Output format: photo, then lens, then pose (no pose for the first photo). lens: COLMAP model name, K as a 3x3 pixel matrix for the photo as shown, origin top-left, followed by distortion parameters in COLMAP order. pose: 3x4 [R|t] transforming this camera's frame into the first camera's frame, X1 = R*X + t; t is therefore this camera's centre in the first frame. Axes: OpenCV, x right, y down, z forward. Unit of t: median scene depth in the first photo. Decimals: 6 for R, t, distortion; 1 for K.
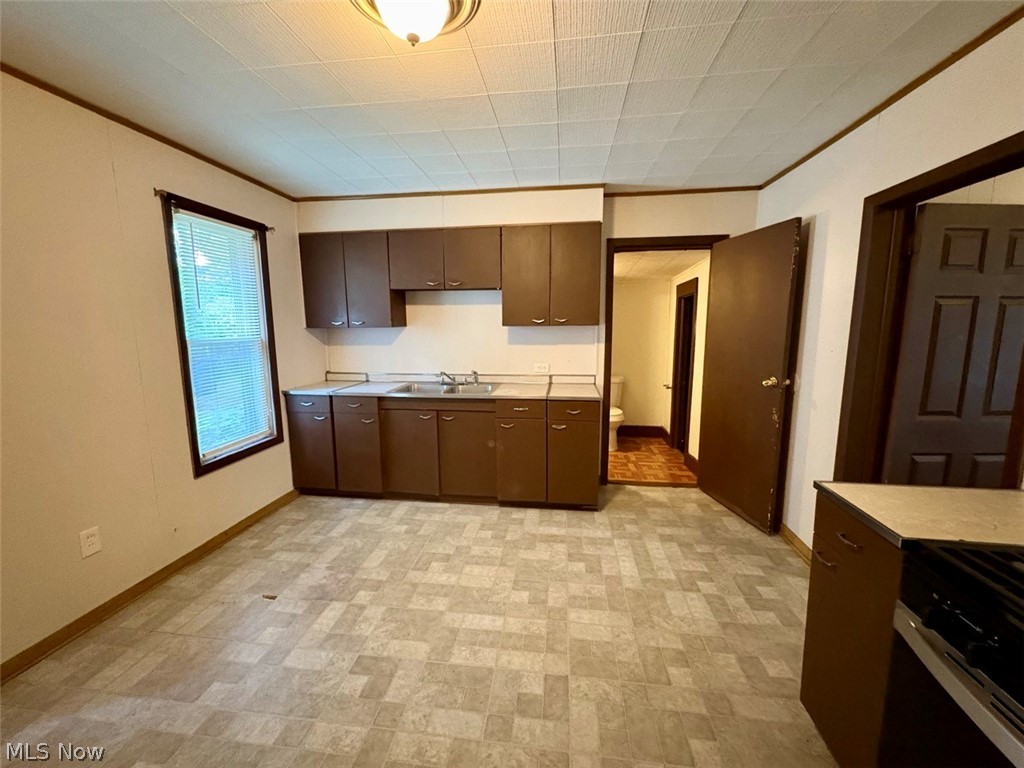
lens RADIAL K [[409.2, 0, 512.3], [0, 409.2, 384.5], [0, 0, 1]] dist [-0.000400, 0.000586]
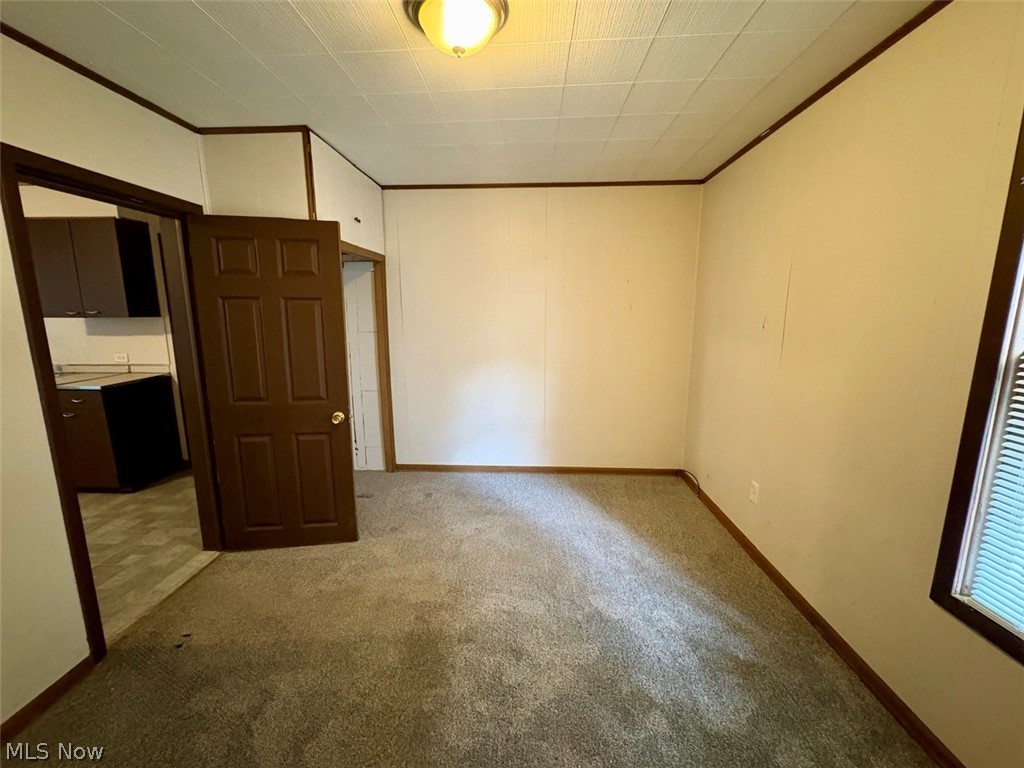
lens RADIAL K [[409.2, 0, 512.3], [0, 409.2, 385.3], [0, 0, 1]] dist [-0.000400, 0.000586]
pose [[0.996681, -0.008677, 0.080943, 1.262956], [0.006421, 0.999585, 0.028096, 0.007022], [-0.081153, -0.027483, 0.996323, -0.145513]]
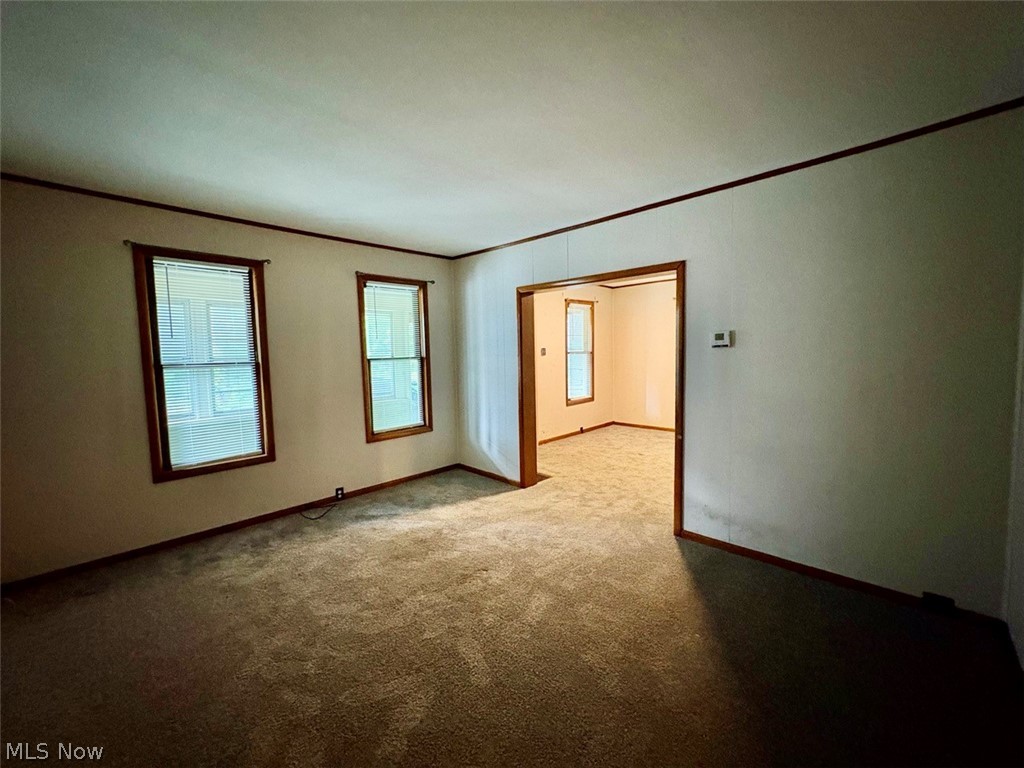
lens RADIAL K [[409.2, 0, 492.7], [0, 409.2, 384.5], [0, 0, 1]] dist [-0.000400, 0.000586]
pose [[0.801216, 0.035355, -0.597331, 0.528372], [-0.068017, 0.997164, -0.032213, 0.013591], [0.594498, 0.066438, 0.801348, -0.015140]]
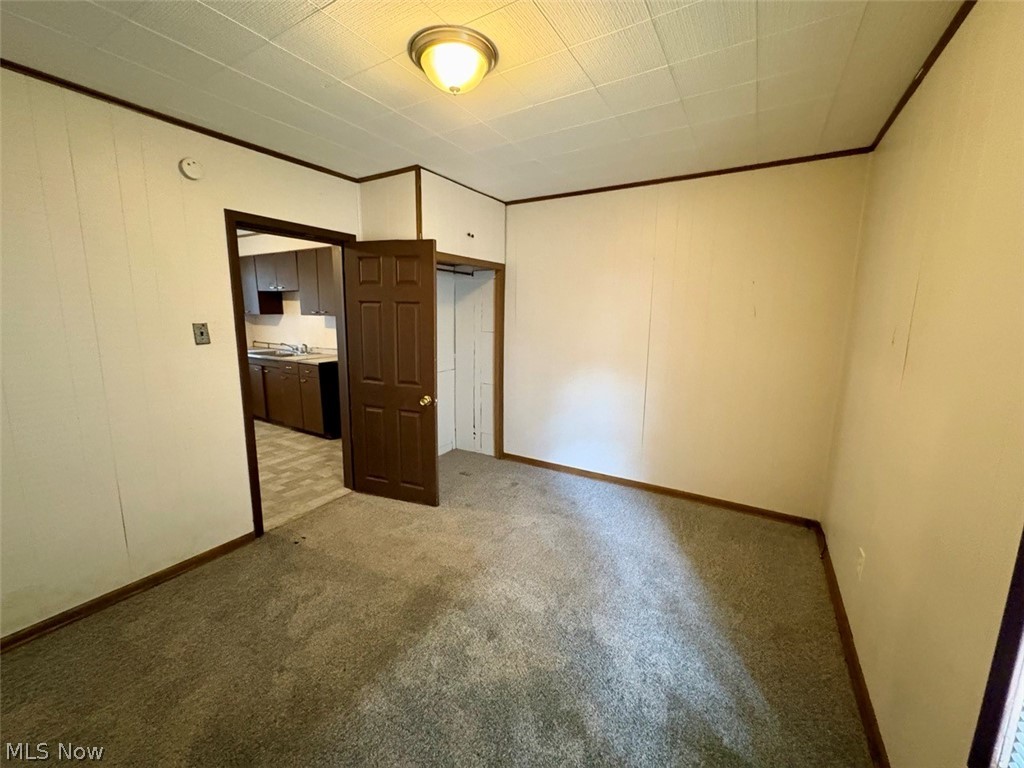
lens RADIAL K [[409.2, 0, 509.7], [0, 409.2, 385.3], [0, 0, 1]] dist [-0.000400, 0.000586]
pose [[0.916166, 0.088476, -0.390912, 1.571391], [-0.080597, 0.996076, 0.036553, 0.002541], [0.392612, -0.001983, 0.919702, -0.136160]]
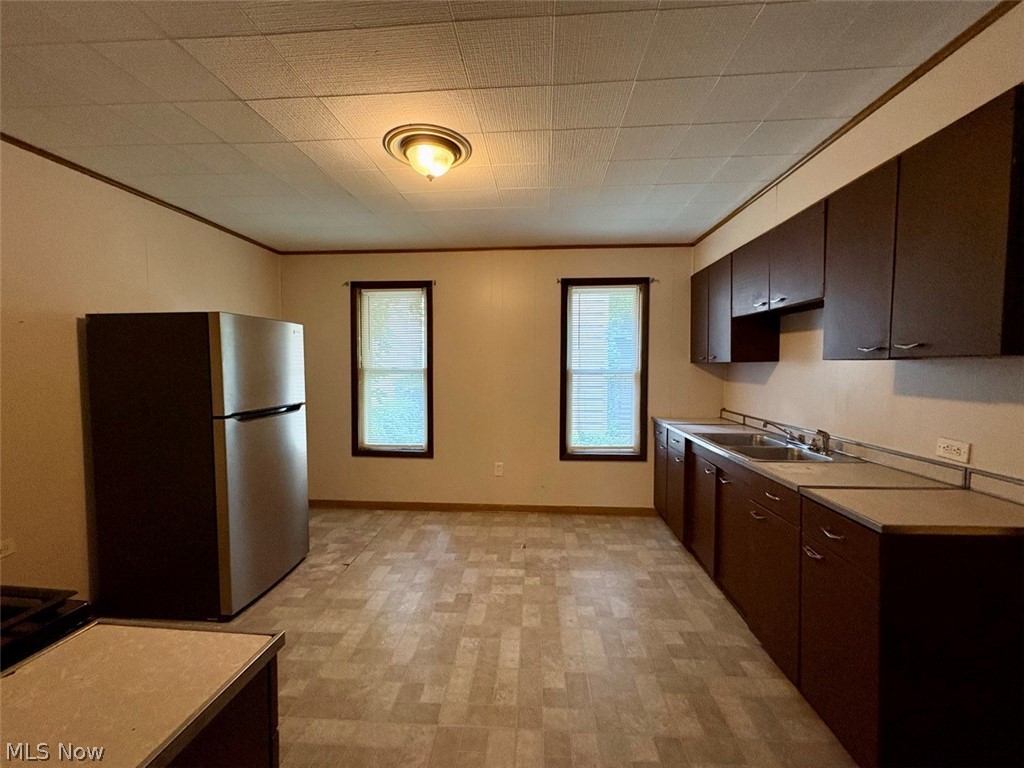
lens RADIAL K [[409.2, 0, 510.6], [0, 409.2, 383.3], [0, 0, 1]] dist [-0.000400, 0.000586]
pose [[0.063906, 0.050780, -0.996663, 0.642797], [-0.145829, 0.988459, 0.041012, -0.079487], [0.987244, 0.142722, 0.070573, 0.606099]]
